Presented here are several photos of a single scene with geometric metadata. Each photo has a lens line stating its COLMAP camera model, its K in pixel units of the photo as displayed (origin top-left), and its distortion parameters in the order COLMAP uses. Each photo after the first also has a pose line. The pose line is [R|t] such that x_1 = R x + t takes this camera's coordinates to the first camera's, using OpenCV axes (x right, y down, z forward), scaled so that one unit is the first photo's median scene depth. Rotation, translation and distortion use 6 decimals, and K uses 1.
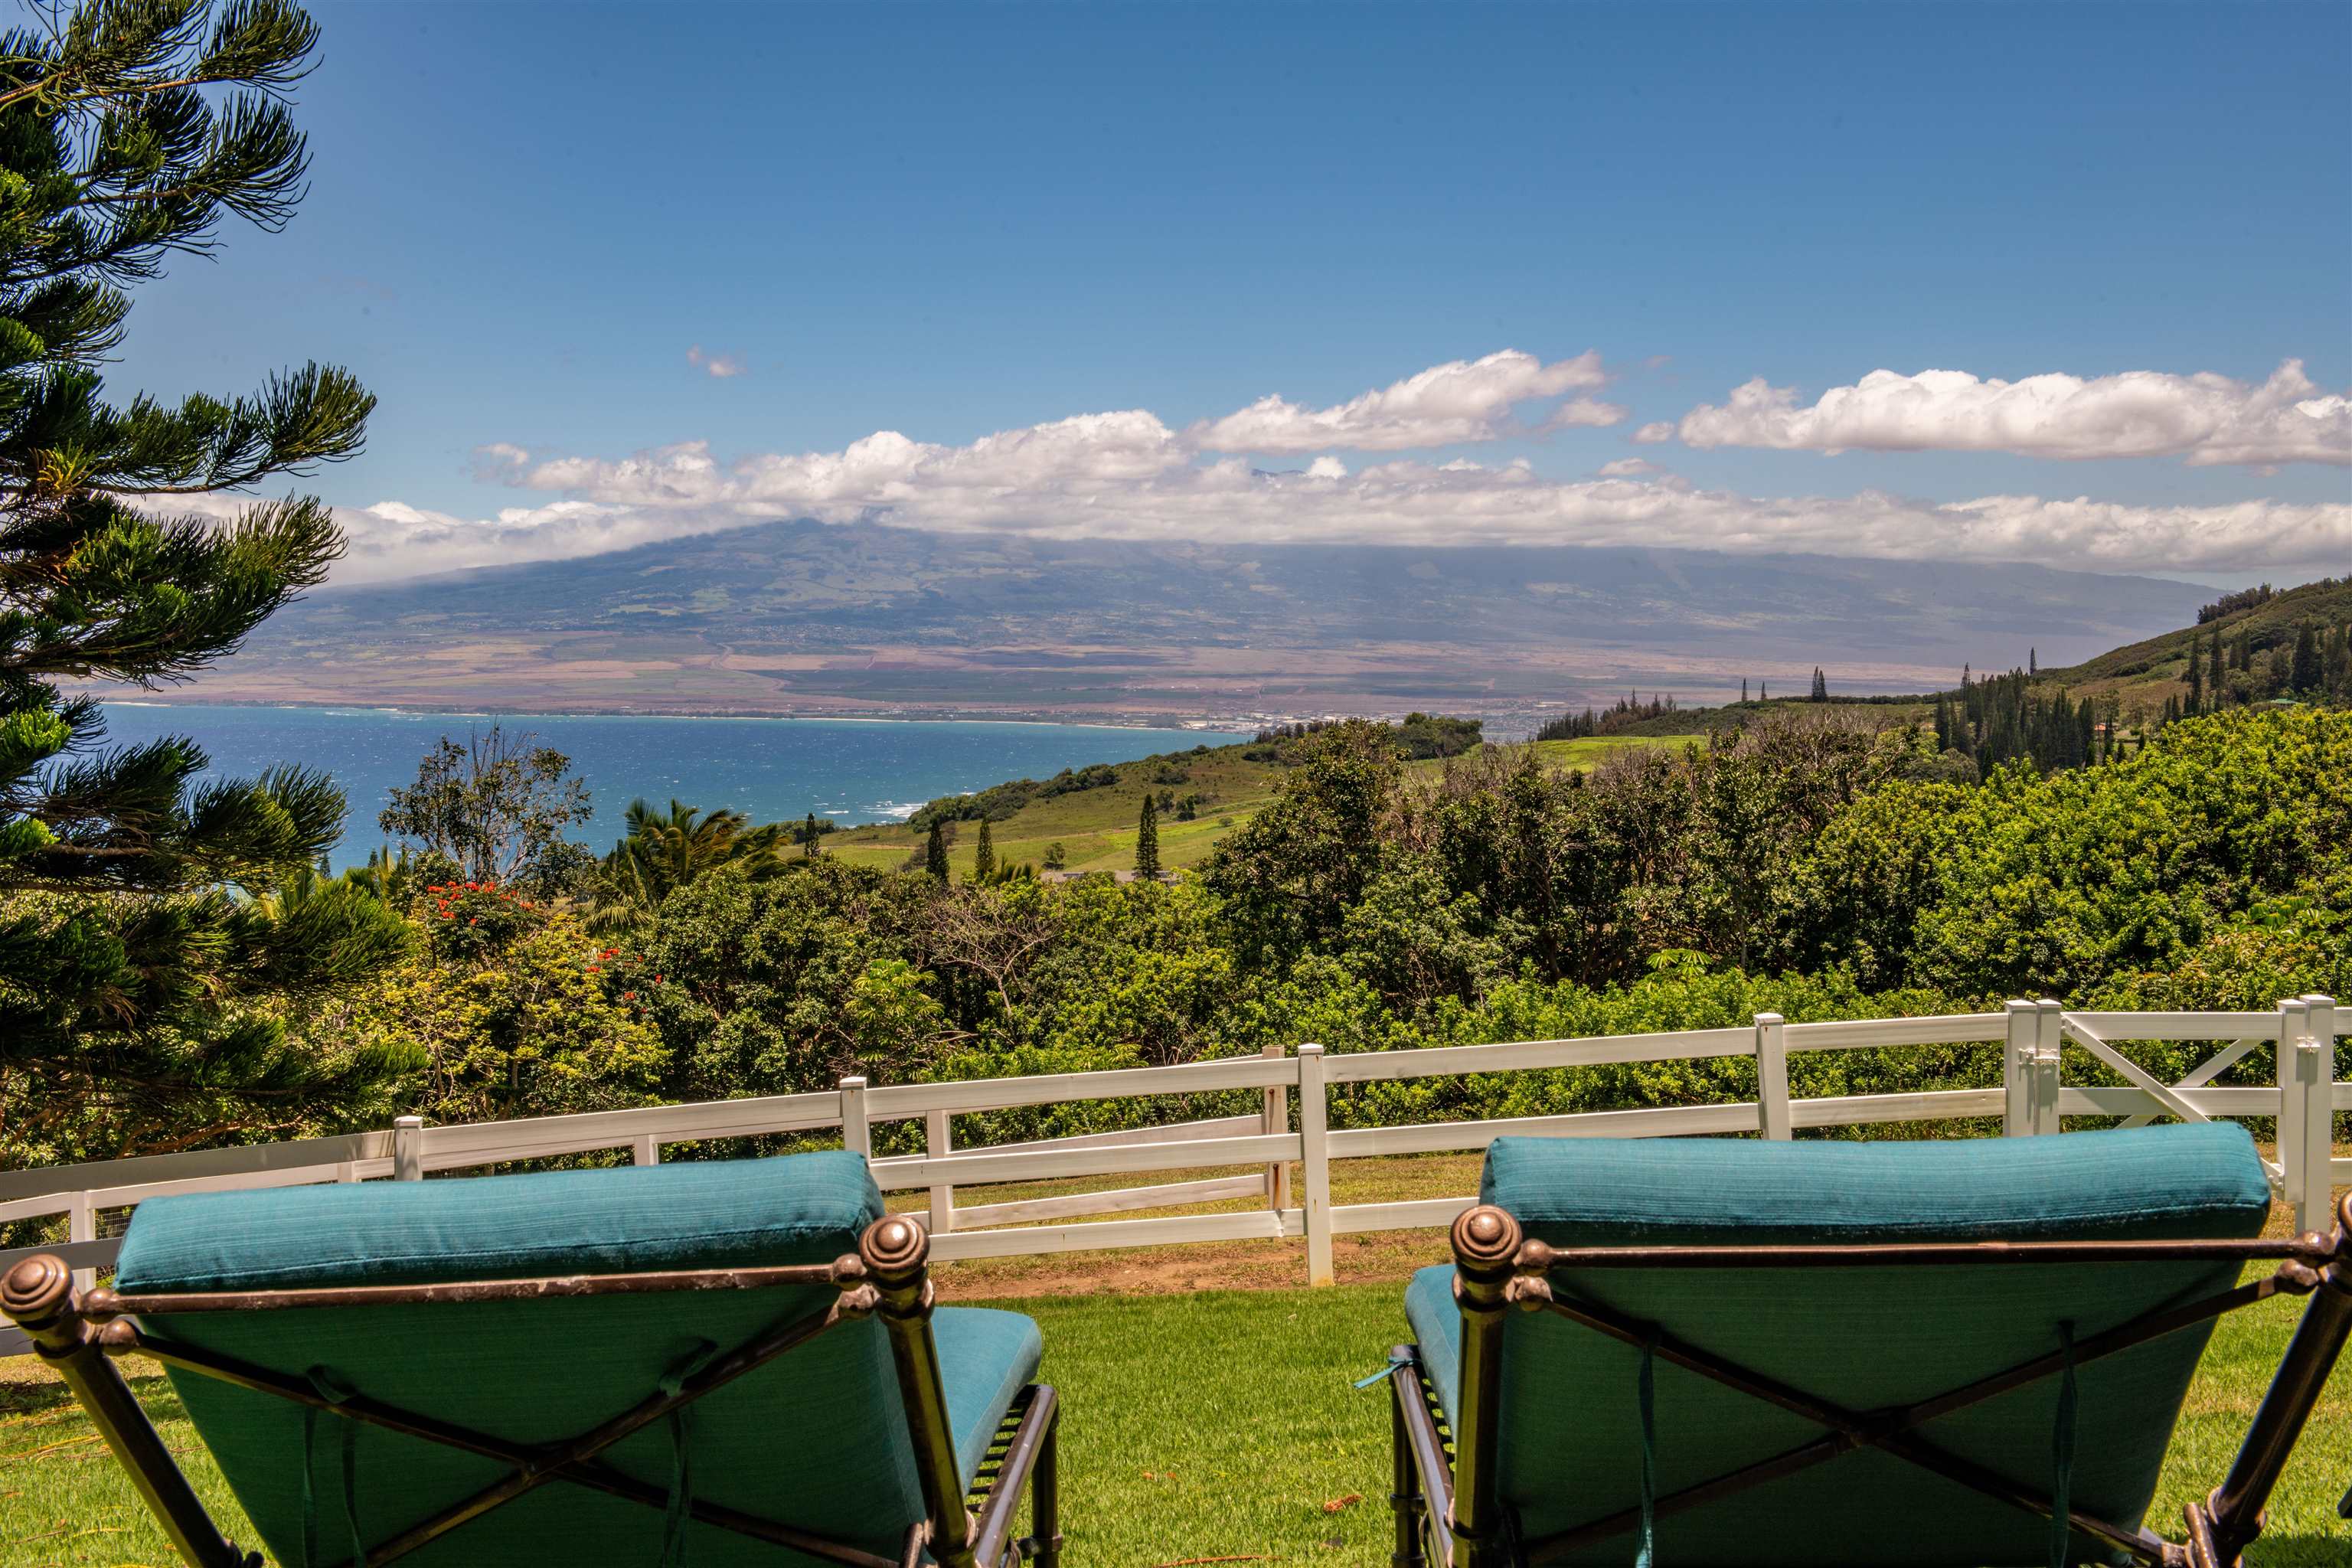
lens RADIAL K [[2814.2, 0, 1182.2], [0, 2814.2, 777.5], [0, 0, 1]] dist [0.106627, 0.000000]
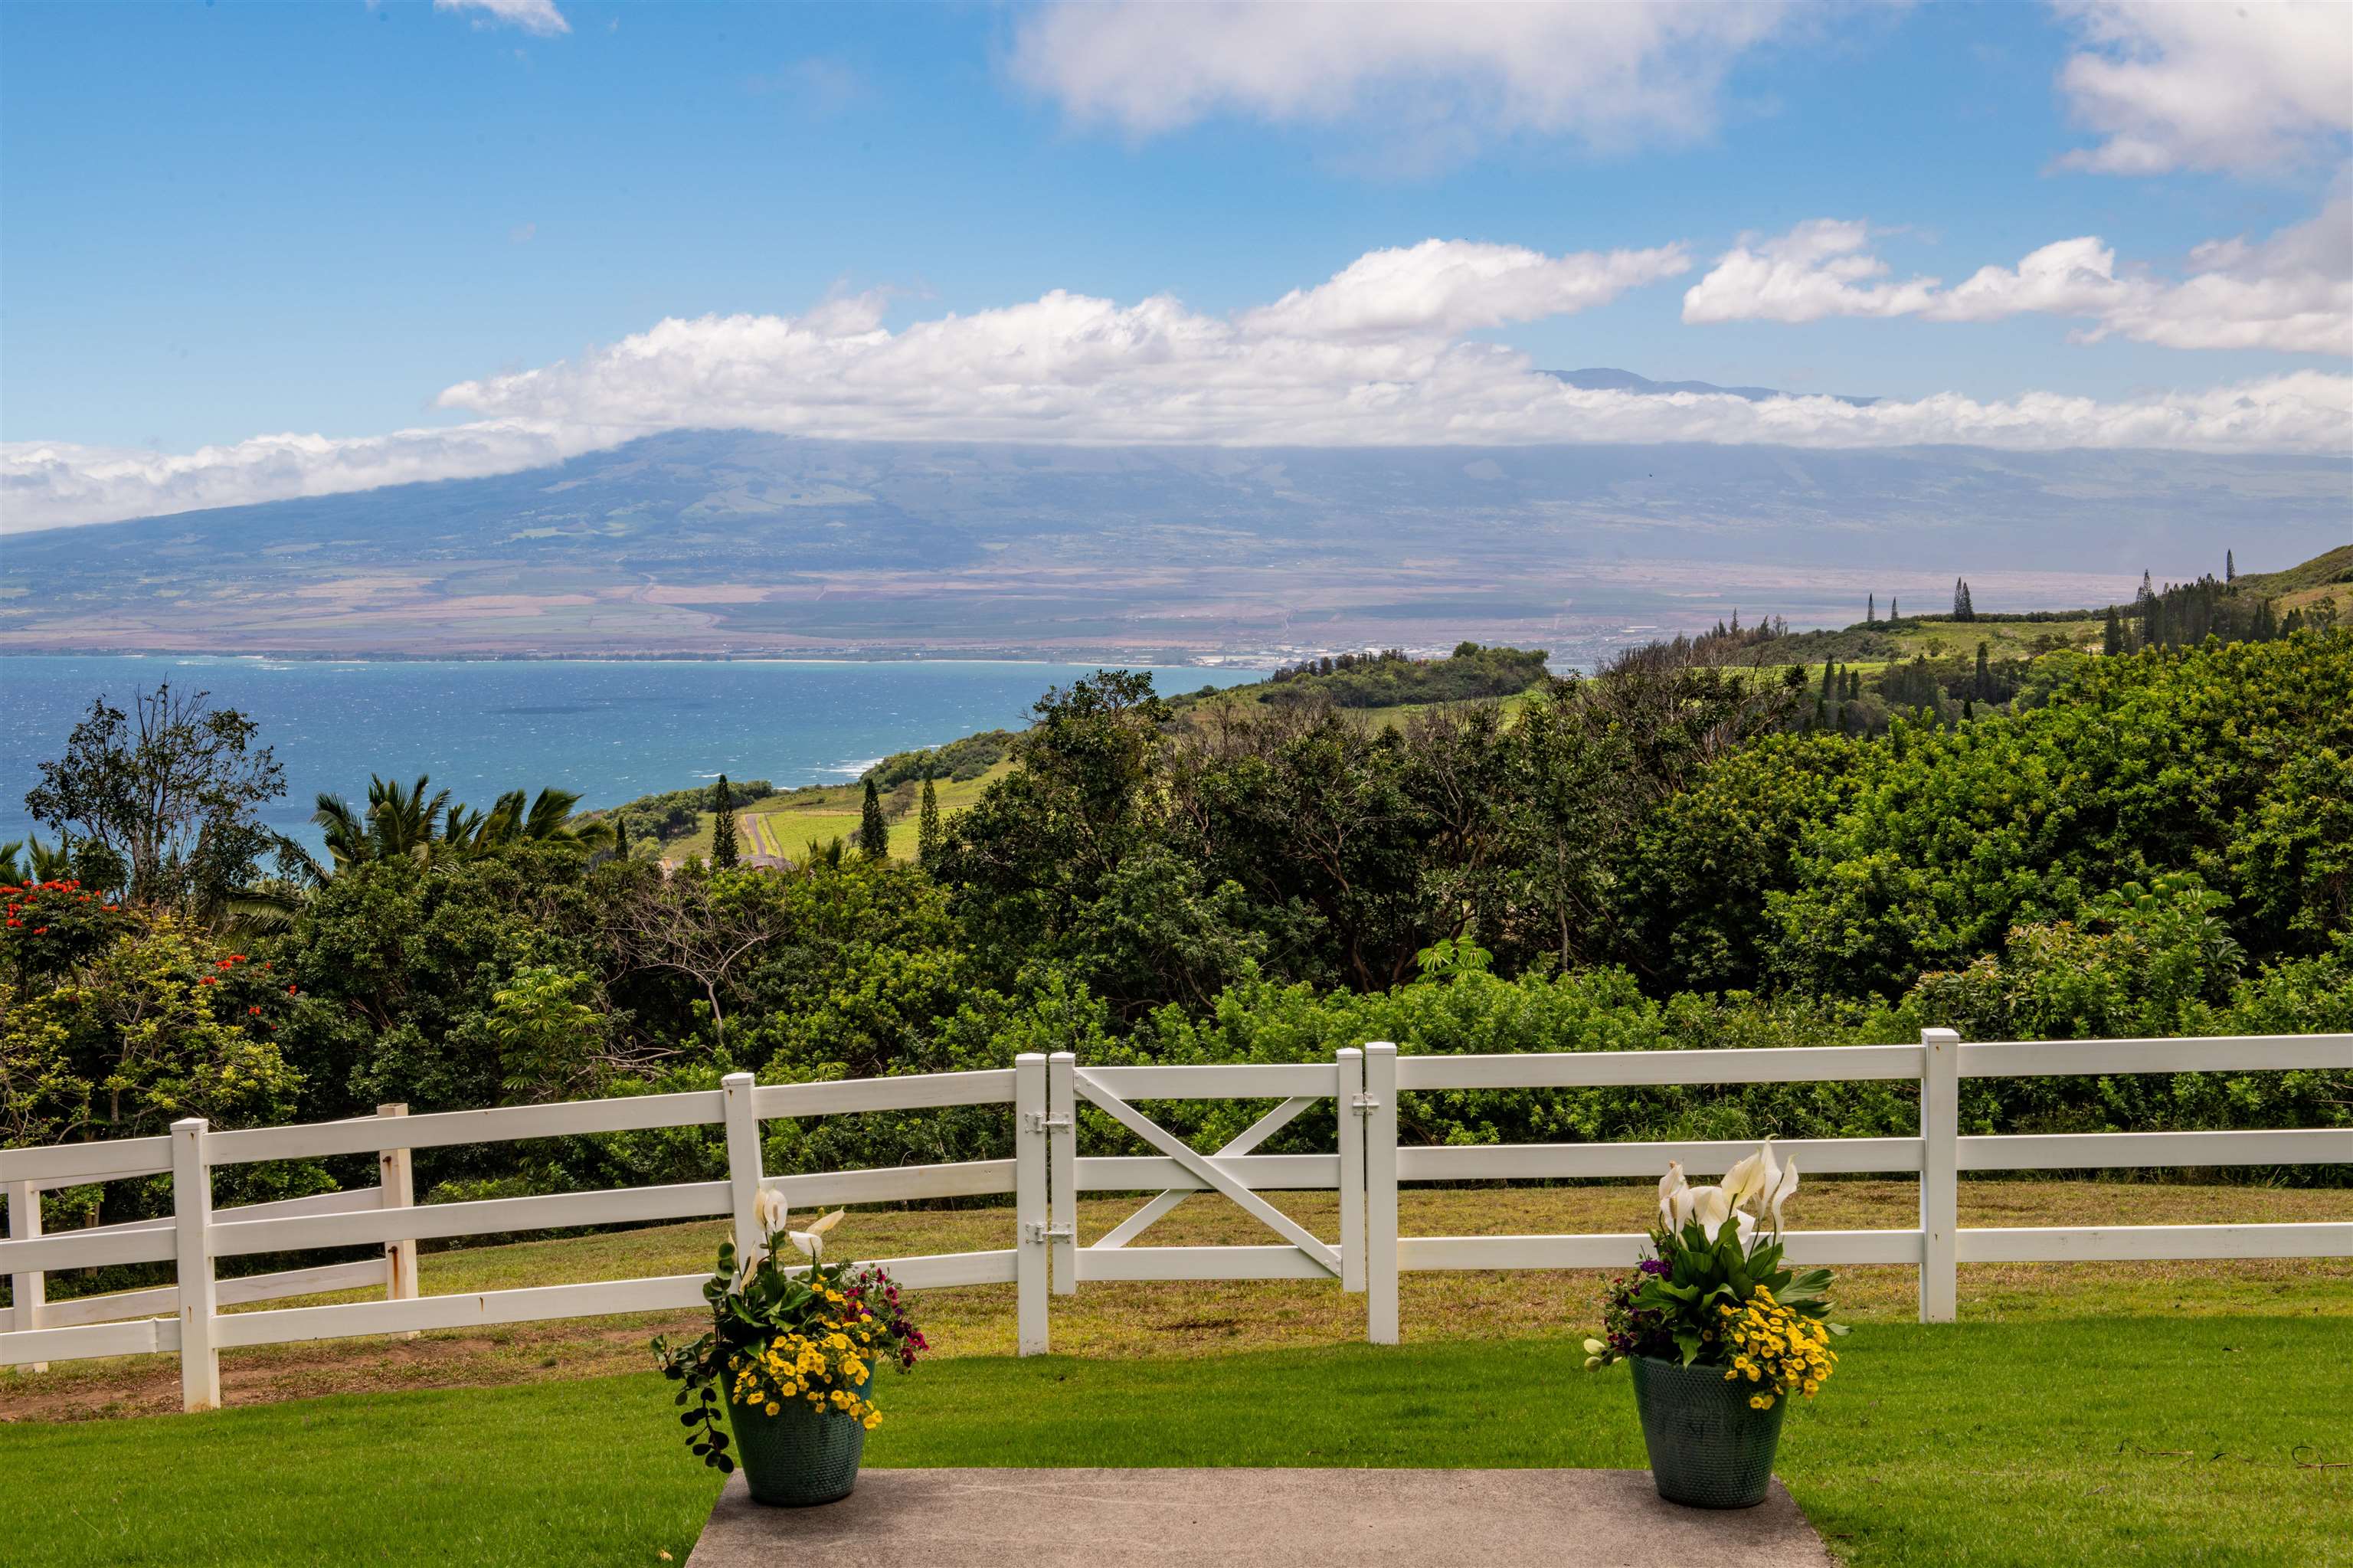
lens RADIAL K [[3373.8, 0, 1108.8], [0, 3373.8, 772.1], [0, 0, 1]] dist [0.141557, 0.000000]
pose [[0.998214, -0.013510, -0.058193, 0.111882], [0.014426, 0.999778, 0.015356, -0.005296], [0.057973, -0.016168, 0.998187, 0.007410]]
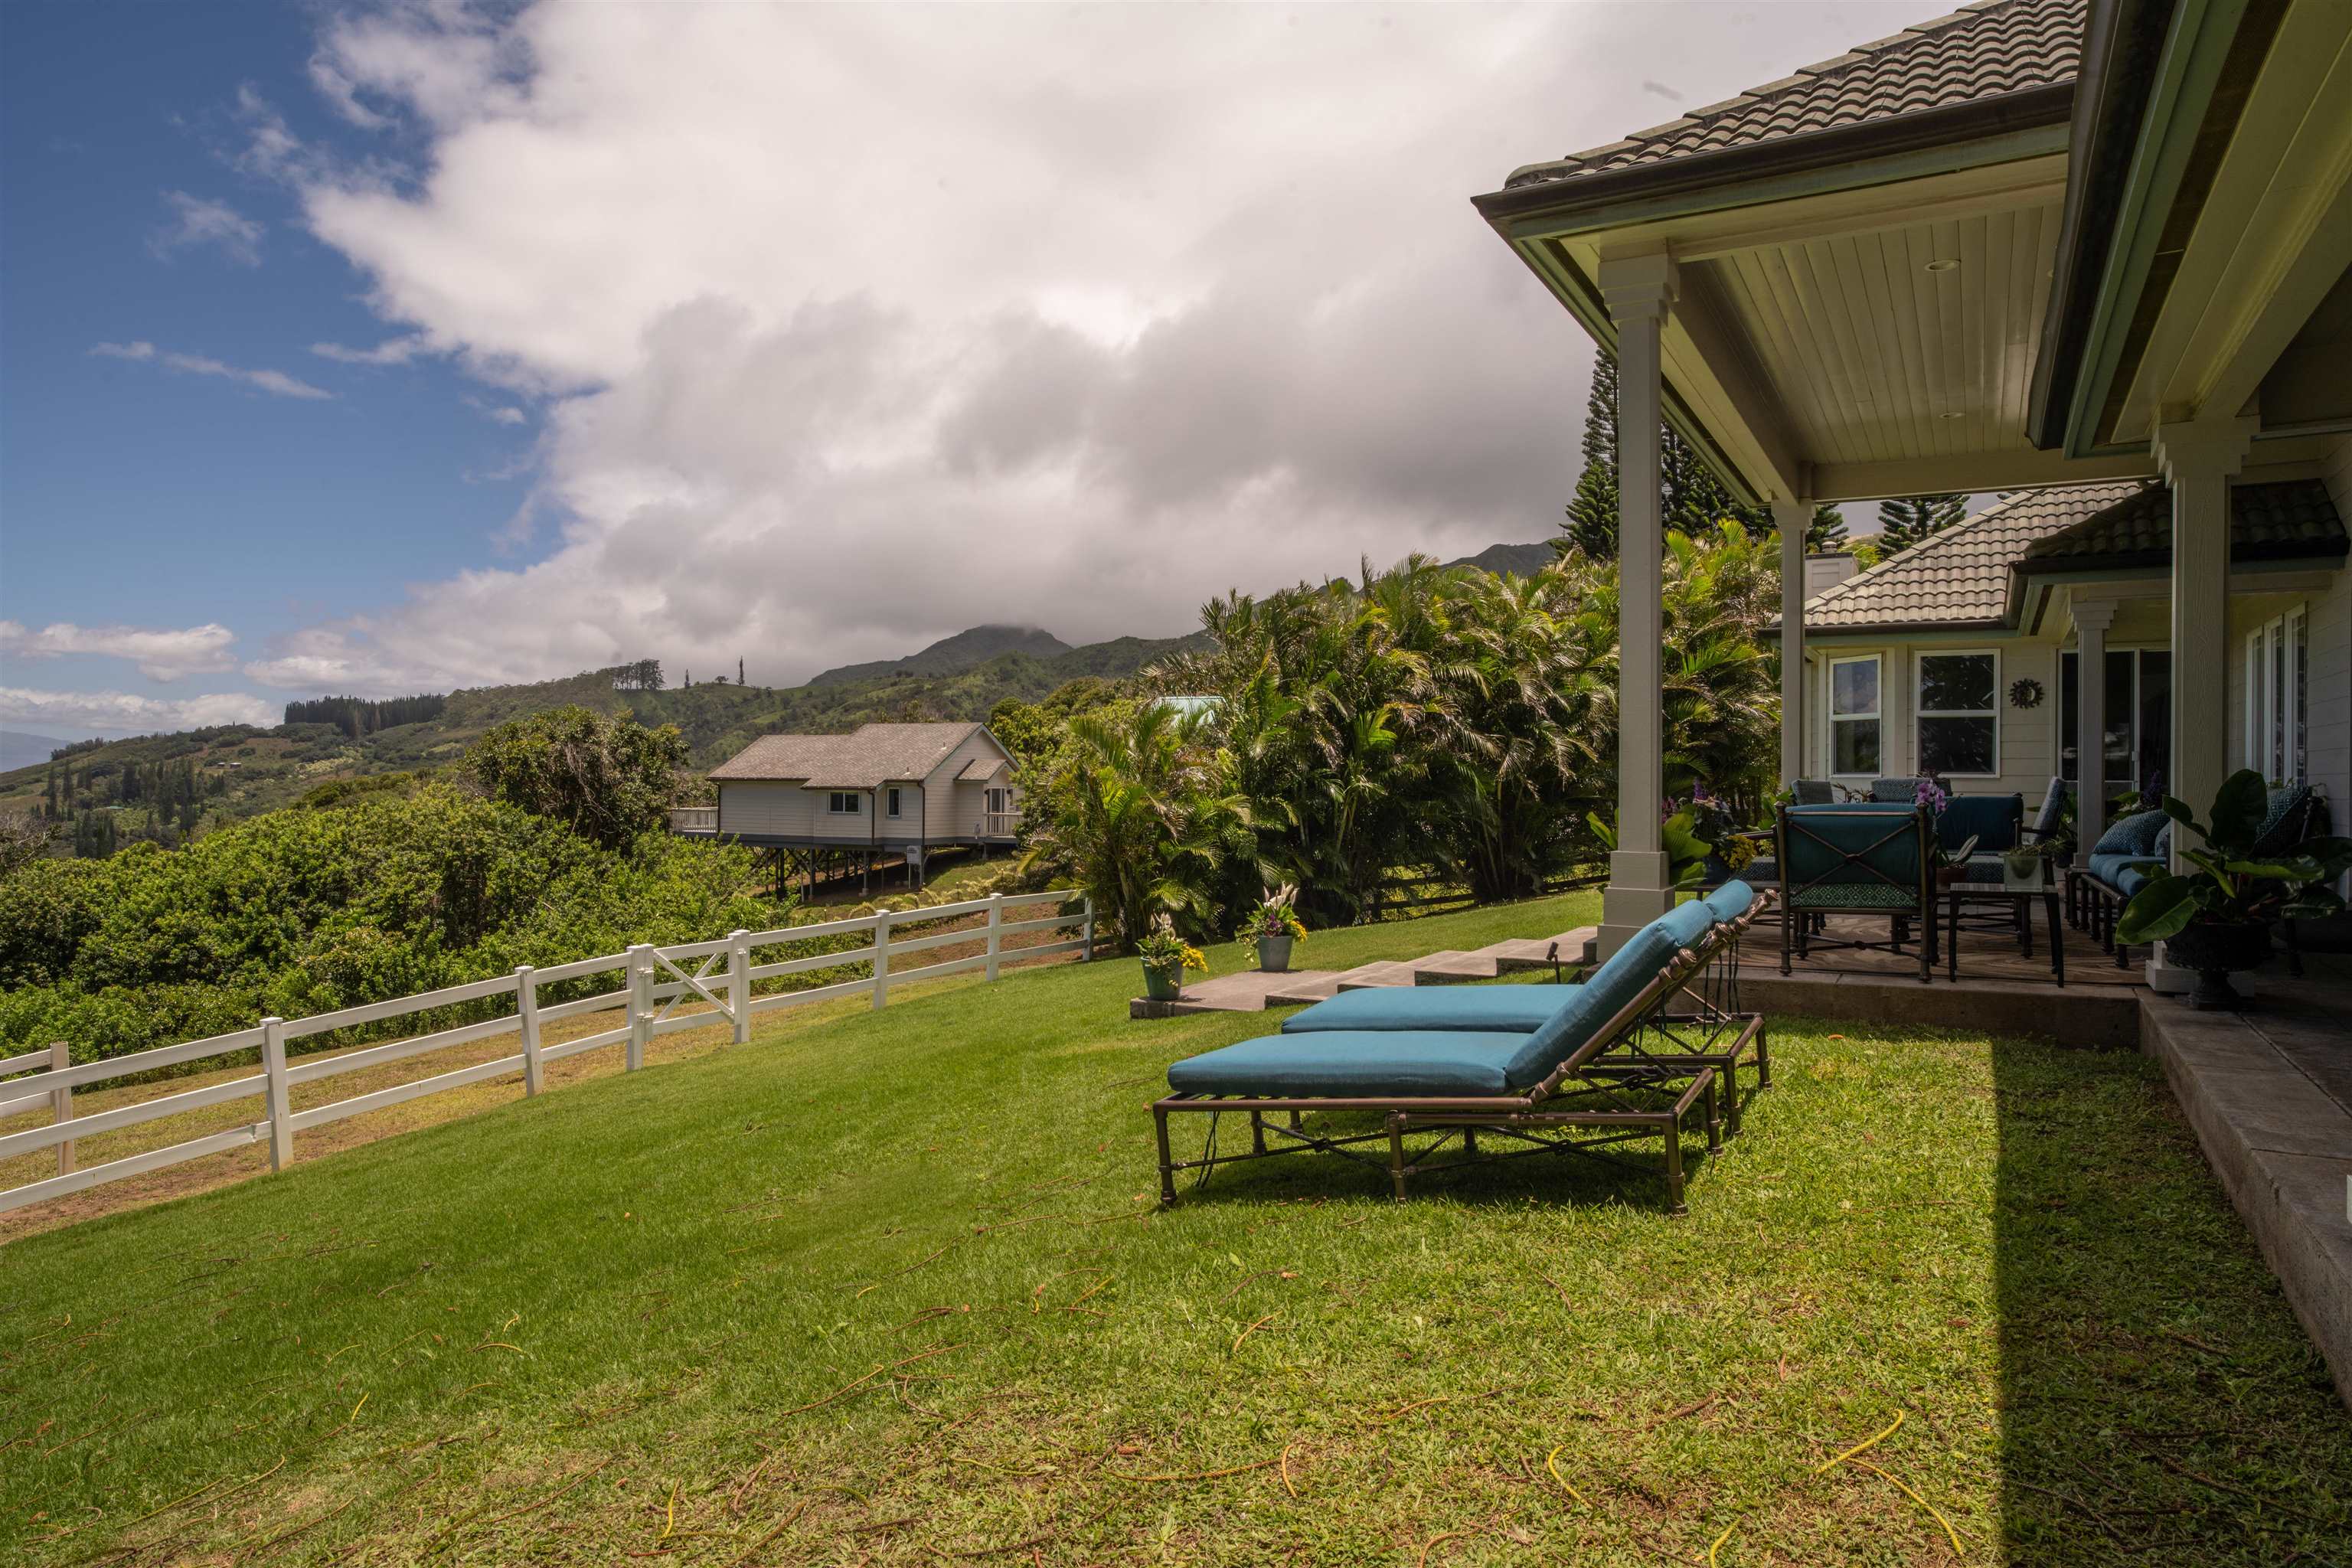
lens RADIAL K [[1507.9, 0, 1178.8], [0, 1507.9, 780.5], [0, 0, 1]] dist [0.002472, 0.000381]
pose [[0.525065, -0.007449, 0.851029, -0.123392], [0.042656, 0.998935, -0.017574, -0.001023], [-0.849992, 0.045529, 0.524824, 0.029829]]
